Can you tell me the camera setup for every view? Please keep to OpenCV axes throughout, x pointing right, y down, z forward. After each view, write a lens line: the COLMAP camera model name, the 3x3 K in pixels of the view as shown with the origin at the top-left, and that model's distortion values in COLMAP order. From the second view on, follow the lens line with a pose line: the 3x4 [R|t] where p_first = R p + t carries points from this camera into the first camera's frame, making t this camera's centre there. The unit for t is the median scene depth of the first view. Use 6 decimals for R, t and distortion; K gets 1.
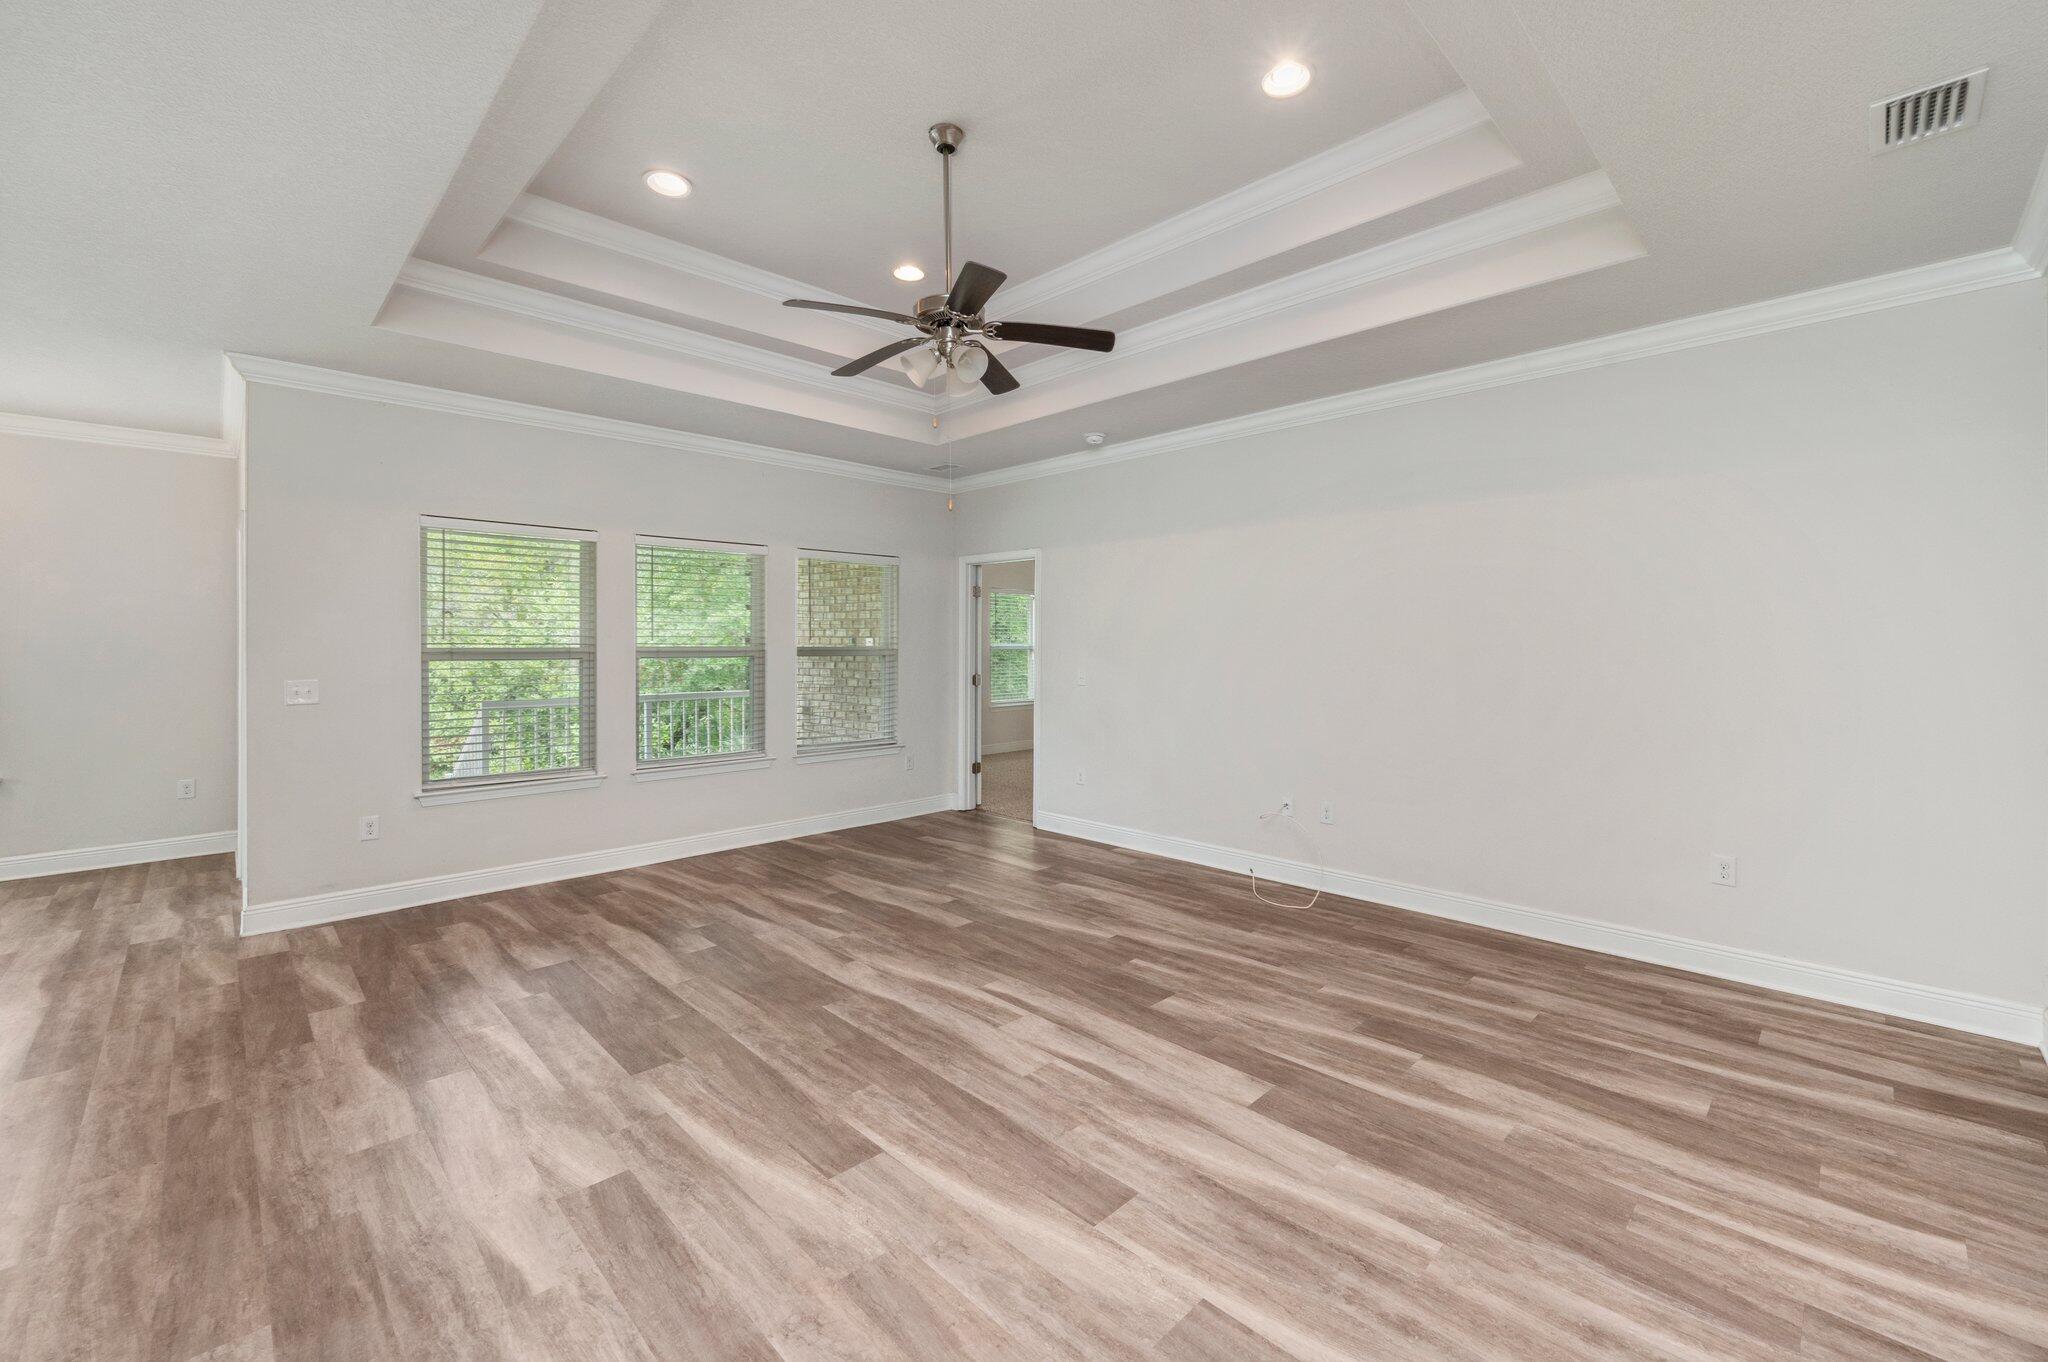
lens RADIAL K [[863.6, 0, 958.7], [0, 863.6, 654.7], [0, 0, 1]] dist [-0.001864, -0.000126]
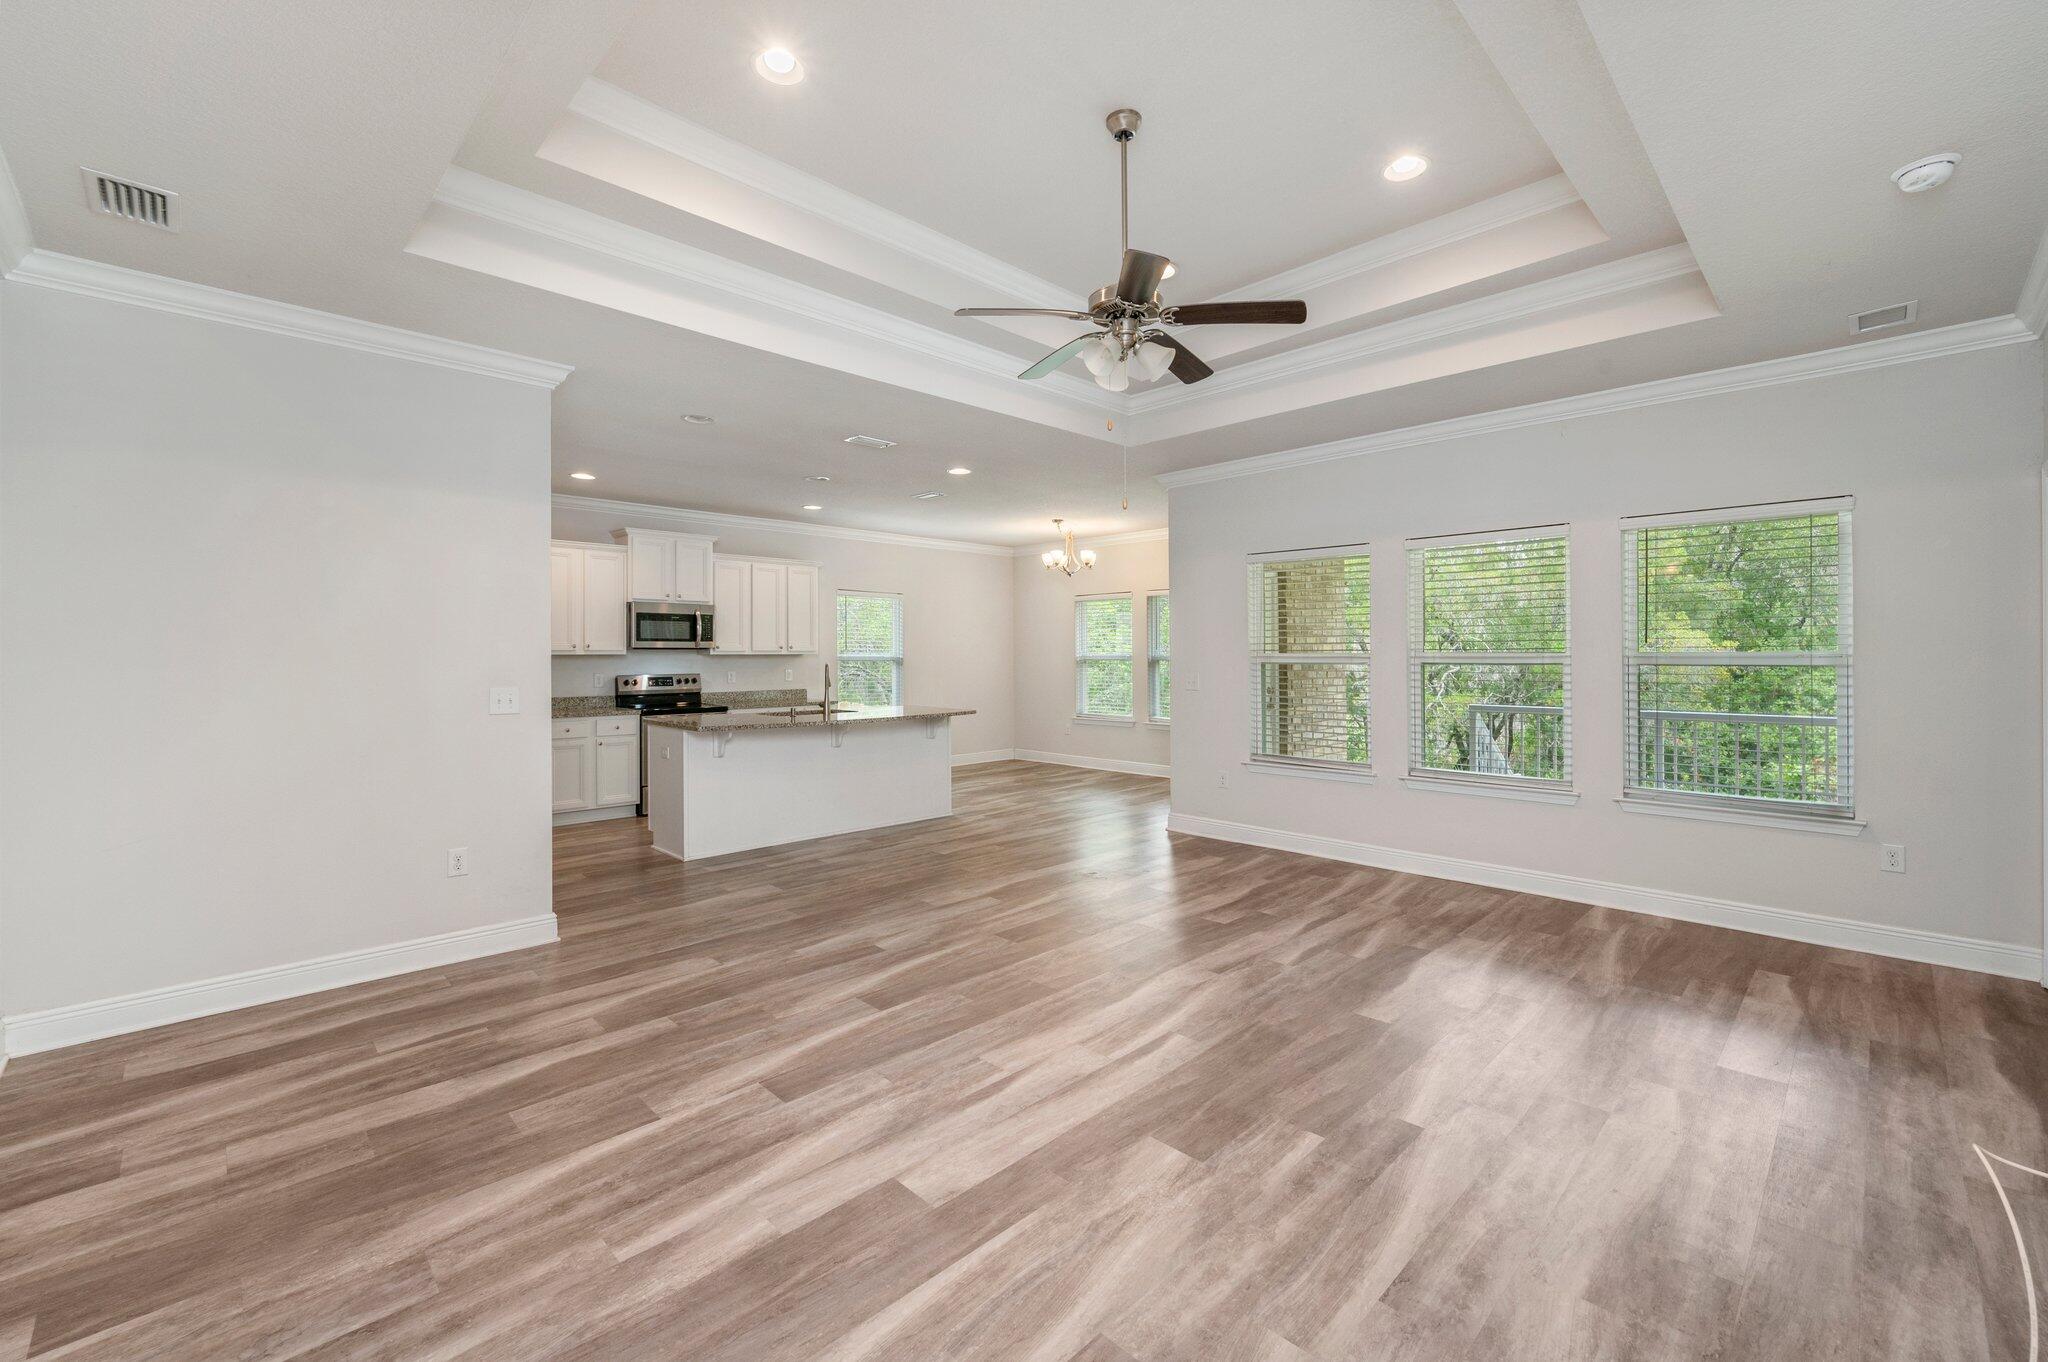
lens RADIAL K [[808.6, 0, 1025.6], [0, 808.6, 669.9], [0, 0, 1]] dist [-0.000668, 0.000042]
pose [[0.044981, 0.018308, -0.998820, 1.058370], [-0.008118, 0.999806, 0.017961, -0.004707], [0.998955, 0.007300, 0.045121, 1.007970]]
